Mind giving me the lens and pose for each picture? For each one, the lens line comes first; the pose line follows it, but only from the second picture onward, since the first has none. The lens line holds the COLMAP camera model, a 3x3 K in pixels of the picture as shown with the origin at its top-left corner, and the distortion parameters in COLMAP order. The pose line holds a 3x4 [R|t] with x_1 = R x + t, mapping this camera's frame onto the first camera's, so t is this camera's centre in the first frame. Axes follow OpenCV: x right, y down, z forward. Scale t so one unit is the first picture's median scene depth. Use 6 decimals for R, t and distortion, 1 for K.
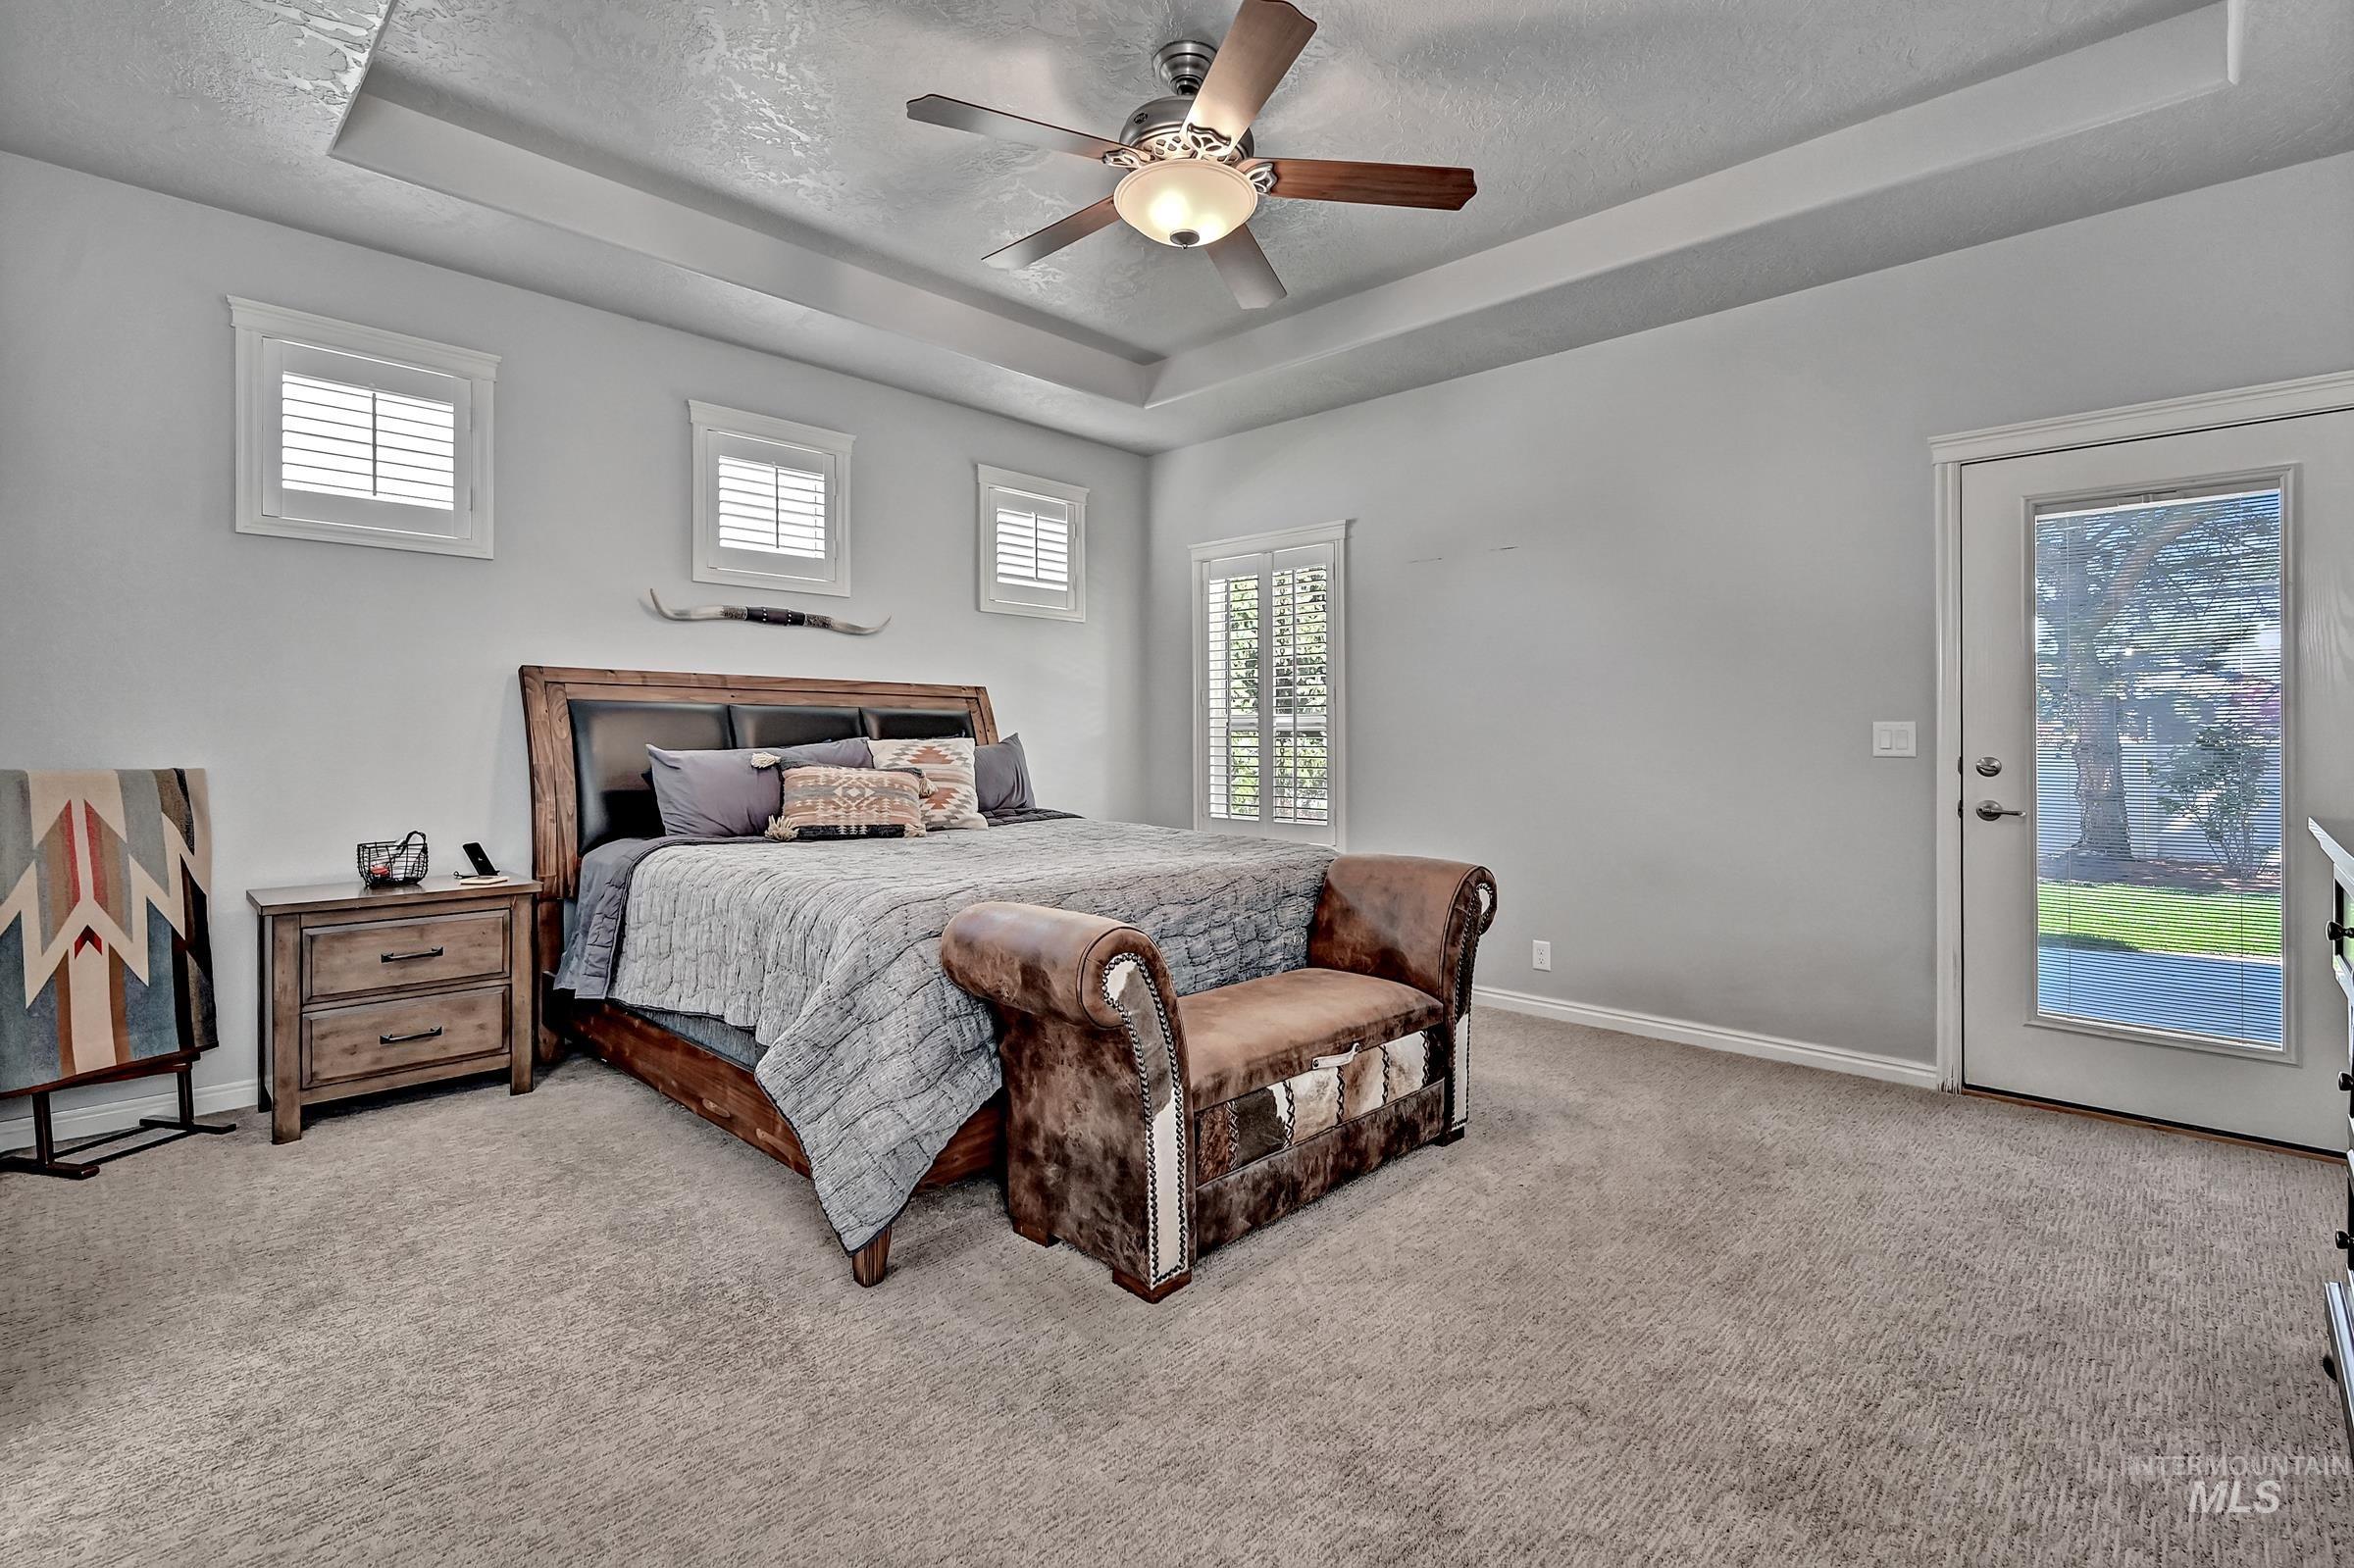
lens RADIAL K [[1118.6, 0, 1177.3], [0, 1118.6, 718.1], [0, 0, 1]] dist [0.000018, -0.000101]
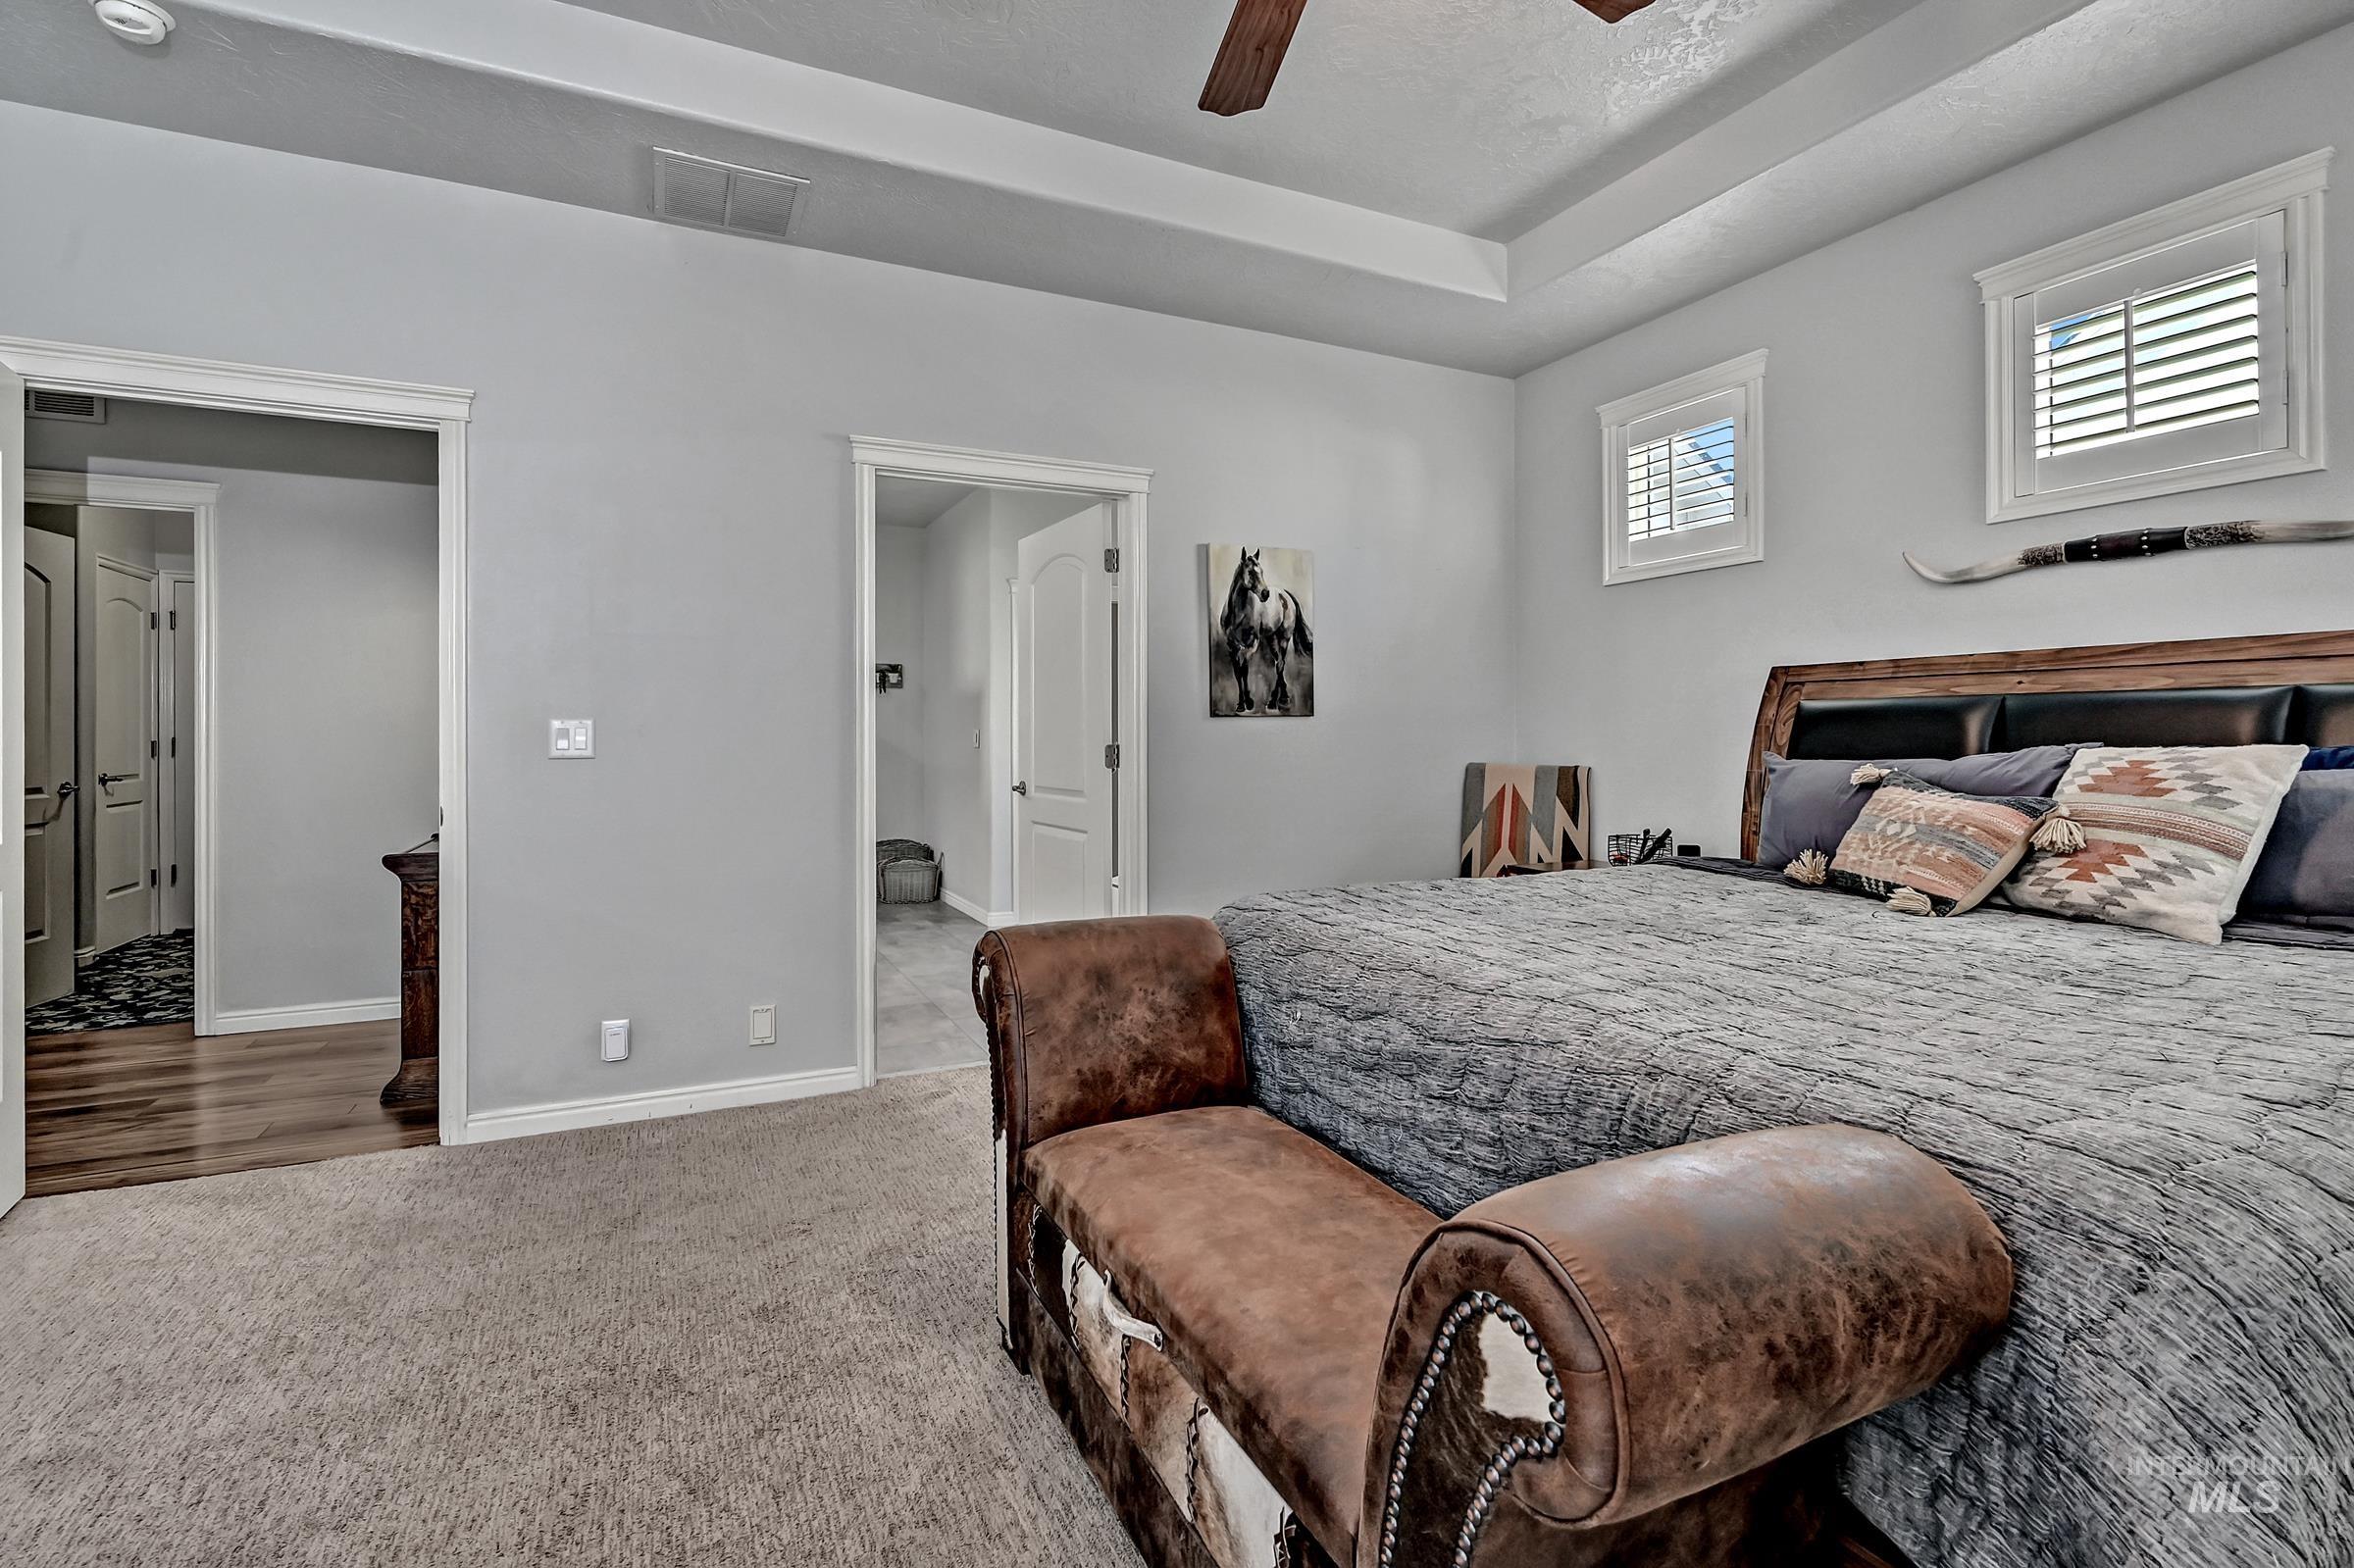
lens RADIAL K [[1118.6, 0, 1177.3], [0, 1118.6, 718.1], [0, 0, 1]] dist [0.000018, -0.000101]
pose [[-0.380789, -0.021303, -0.924416, 0.475326], [0.015627, 0.999444, -0.029469, 0.015766], [0.924530, -0.025667, -0.380244, 0.893028]]
